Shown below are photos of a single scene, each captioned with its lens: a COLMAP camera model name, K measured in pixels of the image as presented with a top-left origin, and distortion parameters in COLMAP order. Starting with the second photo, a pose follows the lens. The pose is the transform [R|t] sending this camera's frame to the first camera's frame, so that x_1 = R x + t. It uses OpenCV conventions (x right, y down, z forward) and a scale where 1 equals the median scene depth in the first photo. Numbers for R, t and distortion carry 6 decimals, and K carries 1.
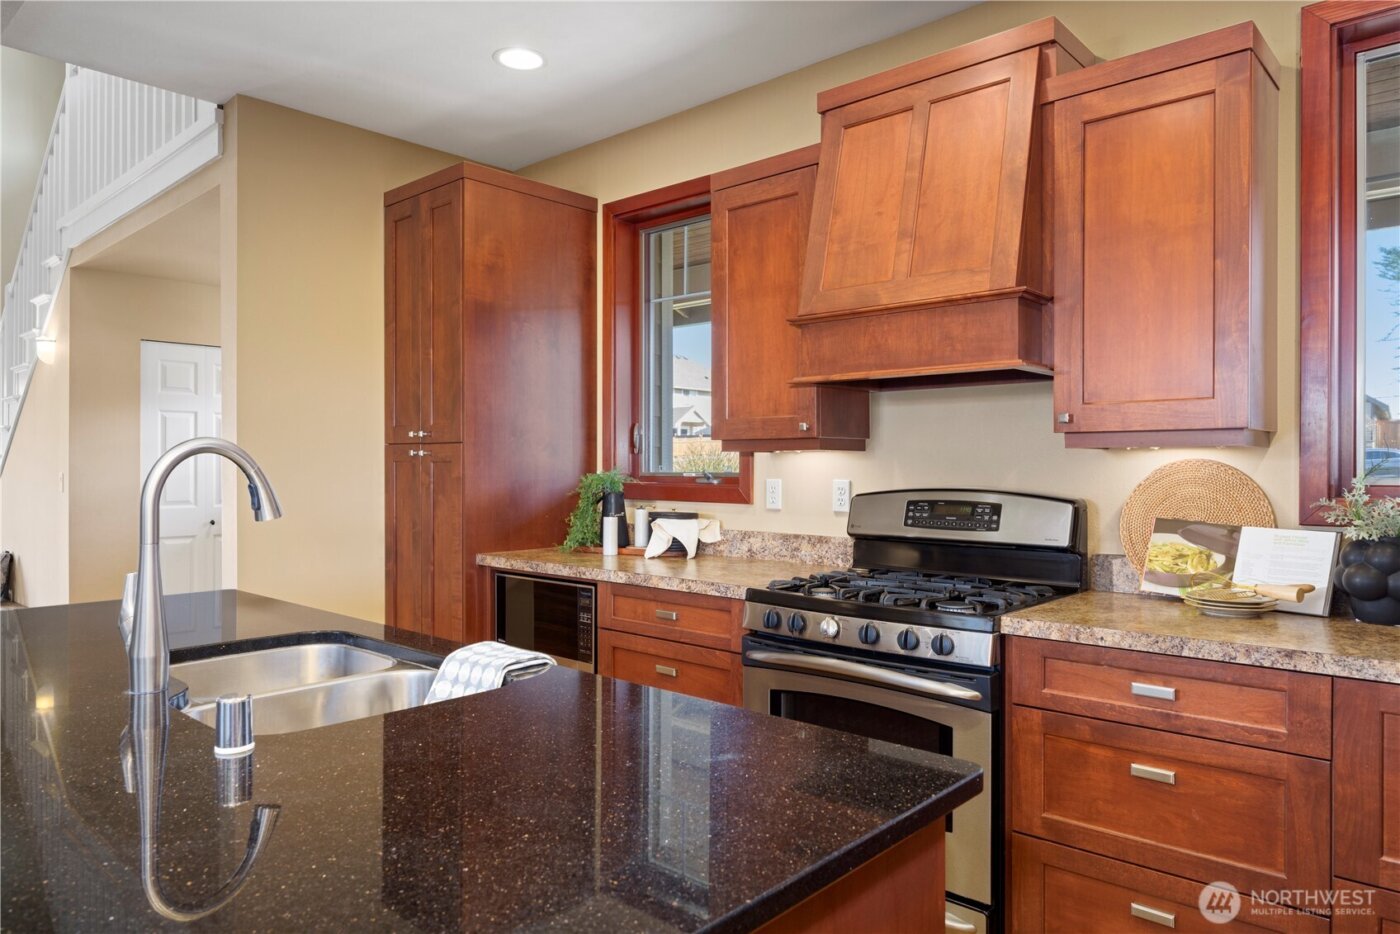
lens RADIAL K [[894.7, 0, 700.0], [0, 894.7, 467.0], [0, 0, 1]] dist [-0.004844, -0.001201]
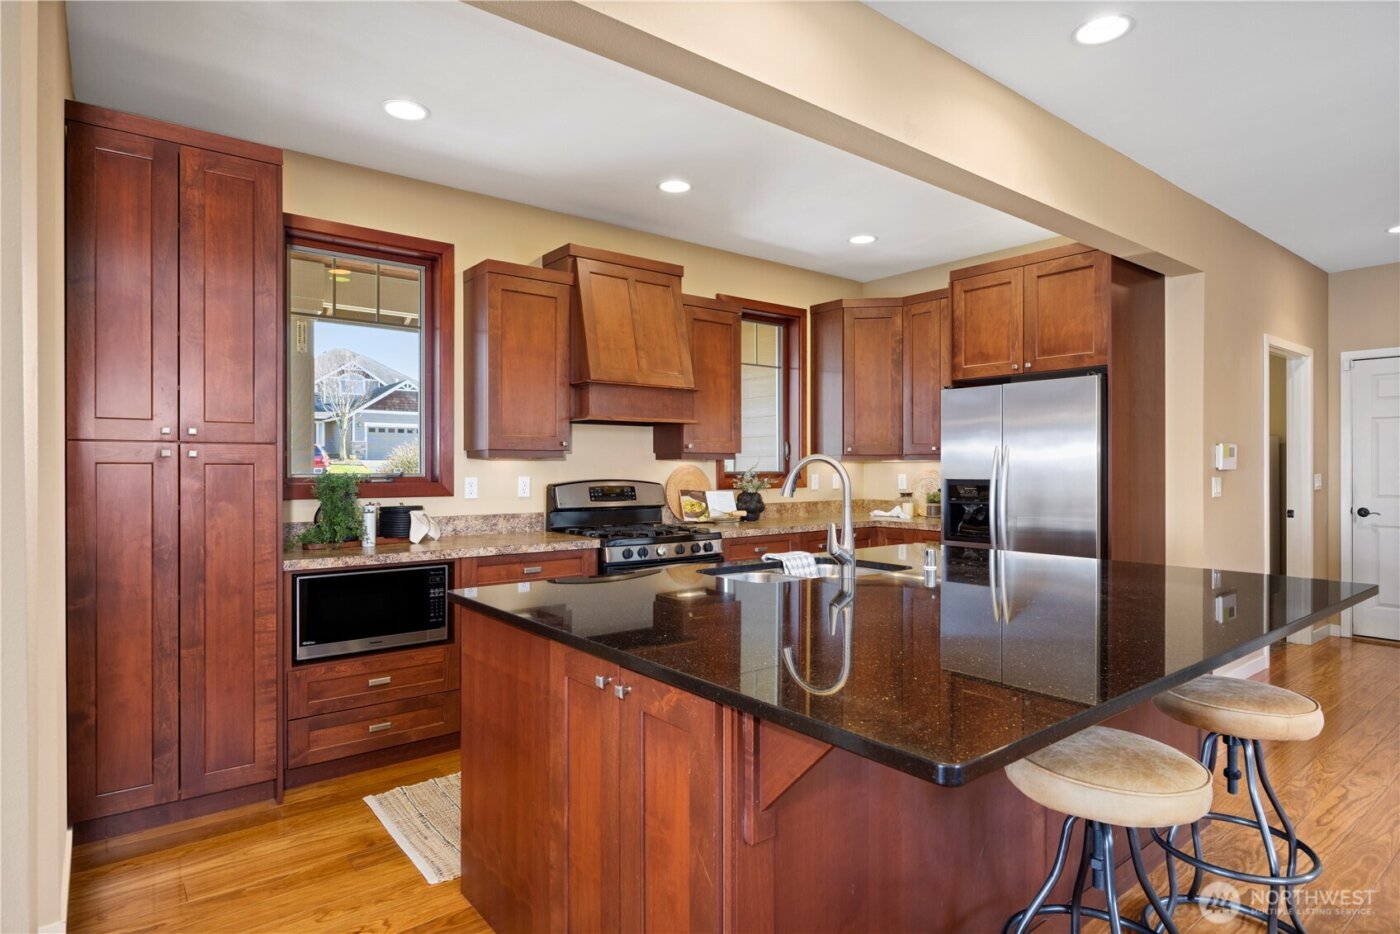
lens RADIAL K [[764.2, 0, 700.0], [0, 764.2, 467.0], [0, 0, 1]] dist [0.001130, -0.000590]
pose [[0.172520, -0.001732, 0.985005, -1.228107], [0.002731, 0.999995, 0.001280, -0.003563], [-0.985002, 0.002469, 0.172524, 0.521263]]
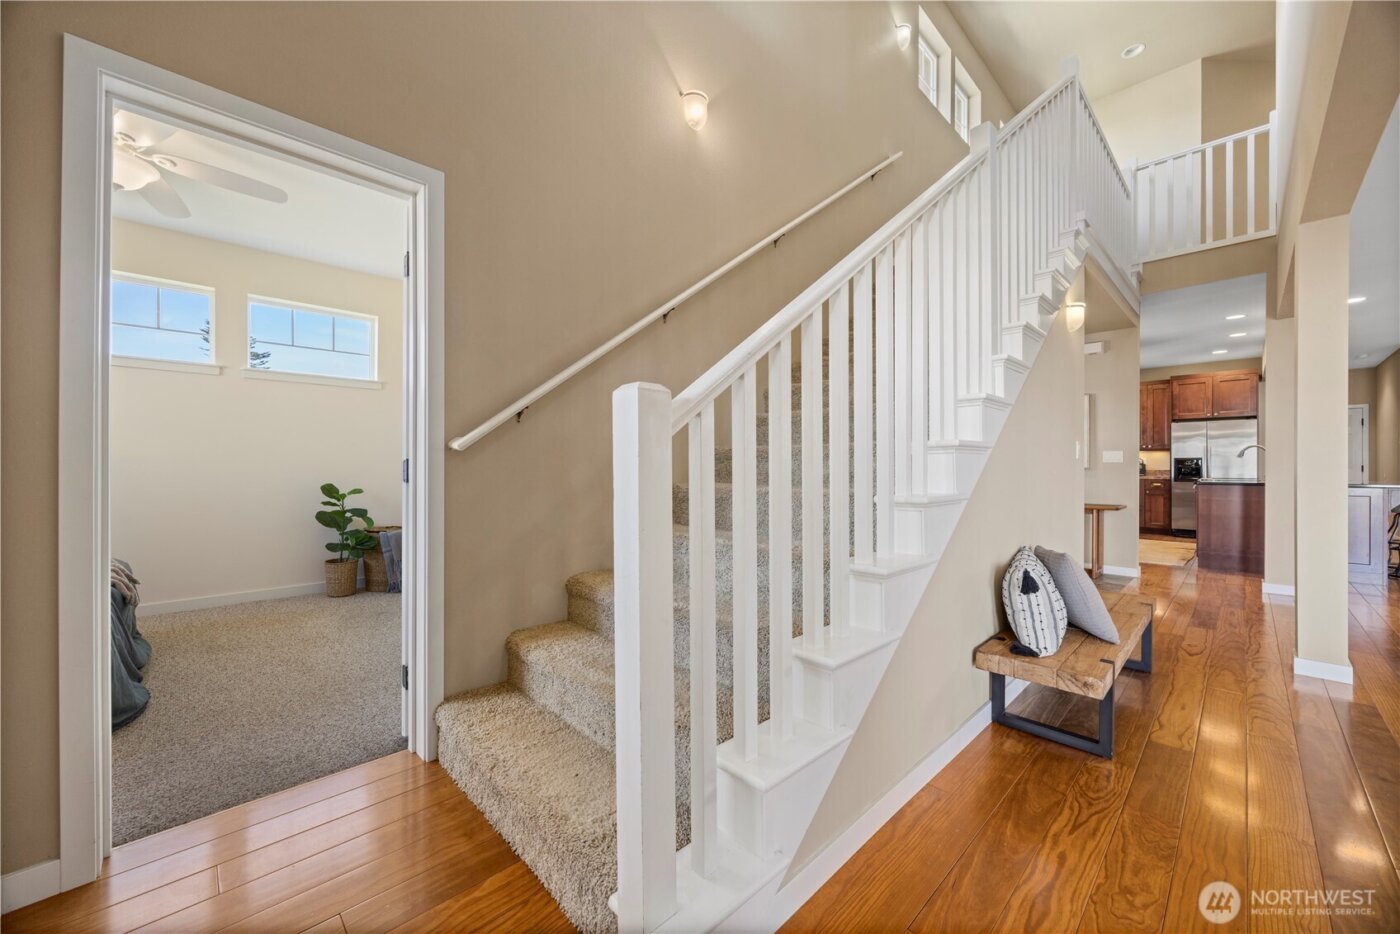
lens RADIAL K [[538.3, 0, 700.0], [0, 538.3, 467.0], [0, 0, 1]] dist [-0.001900, 0.000024]
pose [[0.065867, -0.003243, 0.997823, -2.585382], [-0.000461, 0.999995, 0.003280, 0.063885], [-0.997828, -0.000676, 0.065865, 2.607235]]
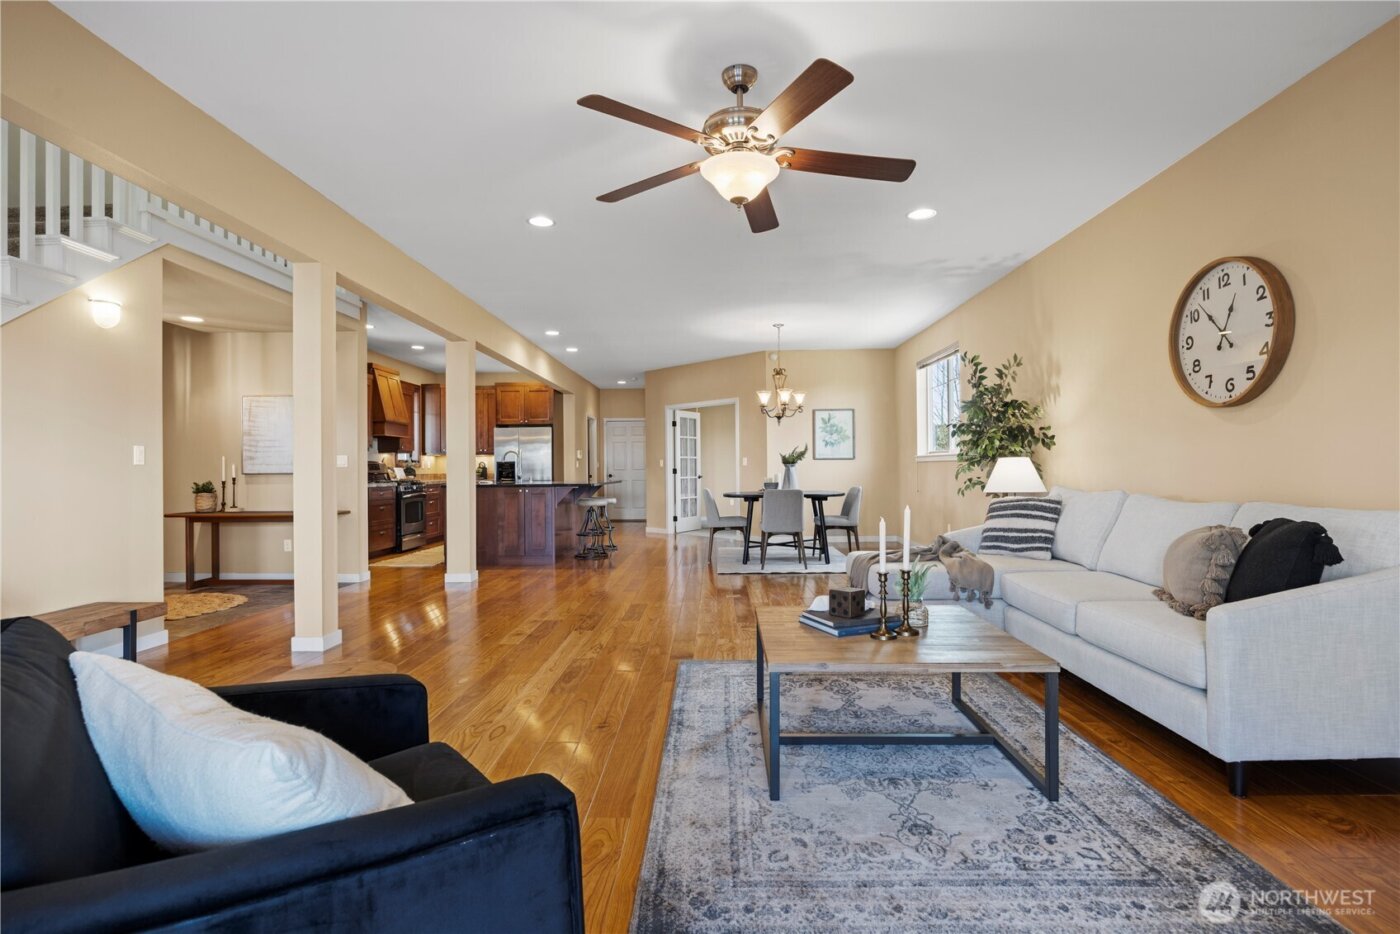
lens RADIAL K [[680.6, 0, 692.3], [0, 680.6, 467.2], [0, 0, 1]] dist [-0.001702, -0.000146]
pose [[-0.639644, 0.004017, 0.768661, -3.158140], [0.006138, 0.999981, -0.000119, 0.063325], [-0.768647, 0.004642, -0.639657, 1.864641]]
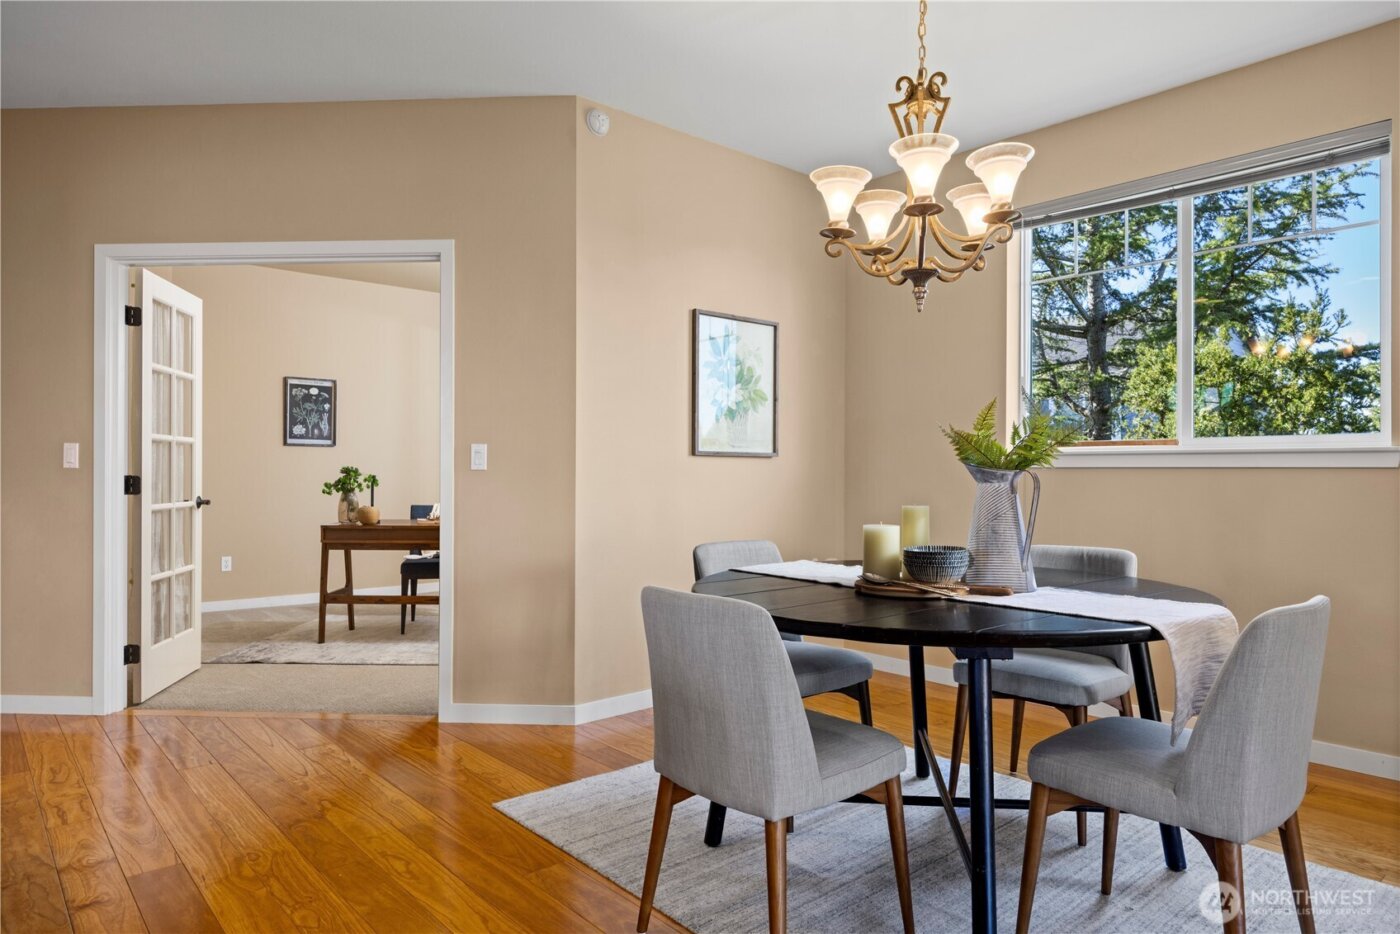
lens RADIAL K [[867.5, 0, 700.9], [0, 867.5, 476.7], [0, 0, 1]] dist [0.000508, 0.000906]
pose [[-0.992295, -0.008160, 0.123627, -1.170228], [-0.008080, 0.999967, 0.001153, 0.062693], [-0.123632, 0.000145, -0.992328, 0.718375]]
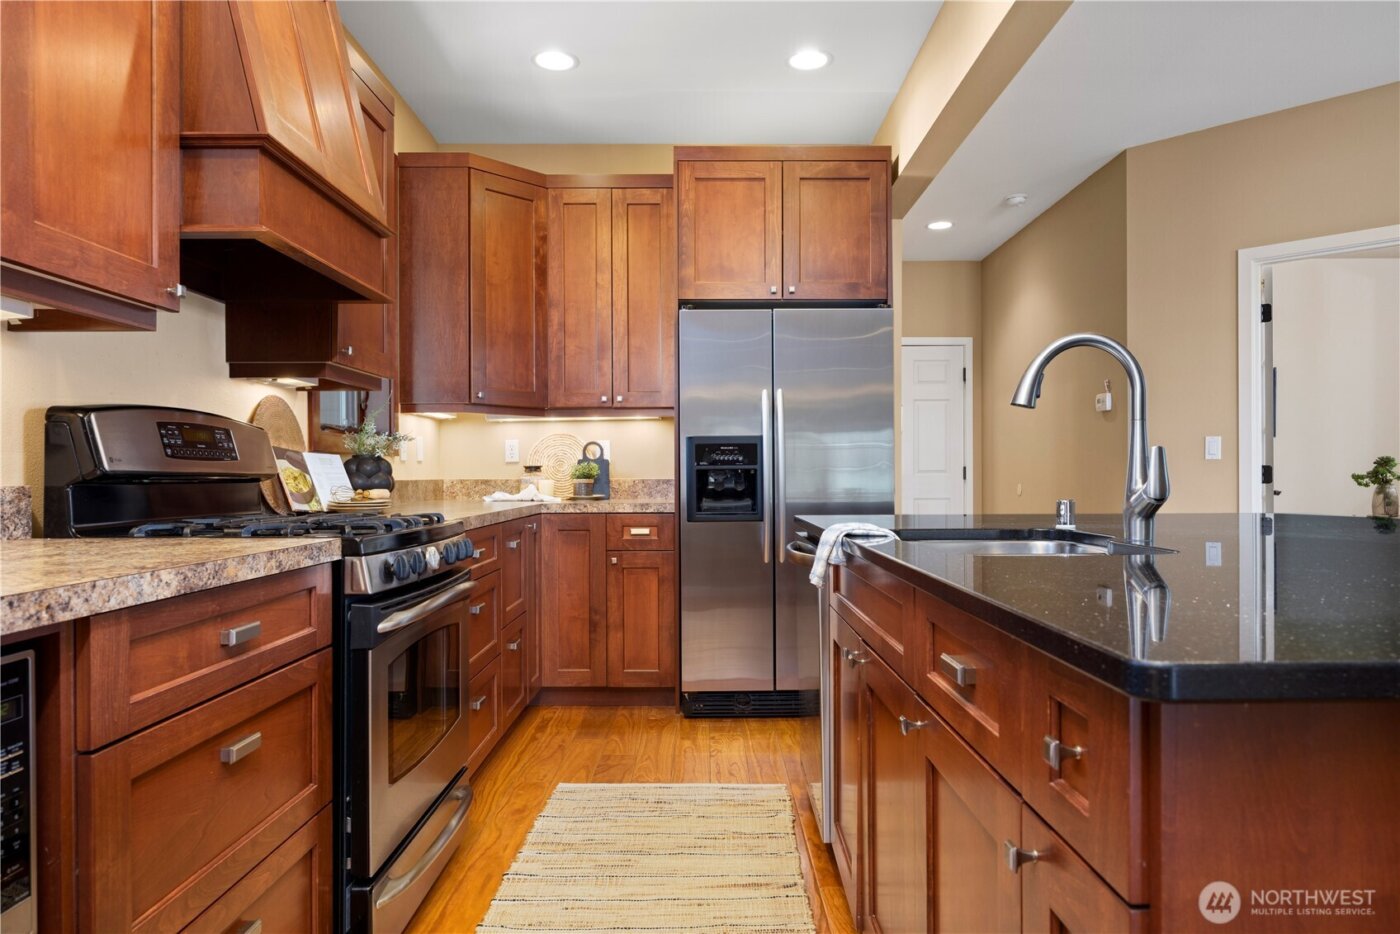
lens RADIAL K [[894.7, 0, 700.0], [0, 894.7, 467.0], [0, 0, 1]] dist [-0.004844, -0.001201]
pose [[-0.665314, 0.007848, 0.746523, -0.568931], [0.003437, 0.999966, -0.007449, 0.080171], [-0.746556, -0.002391, -0.665318, 1.149074]]
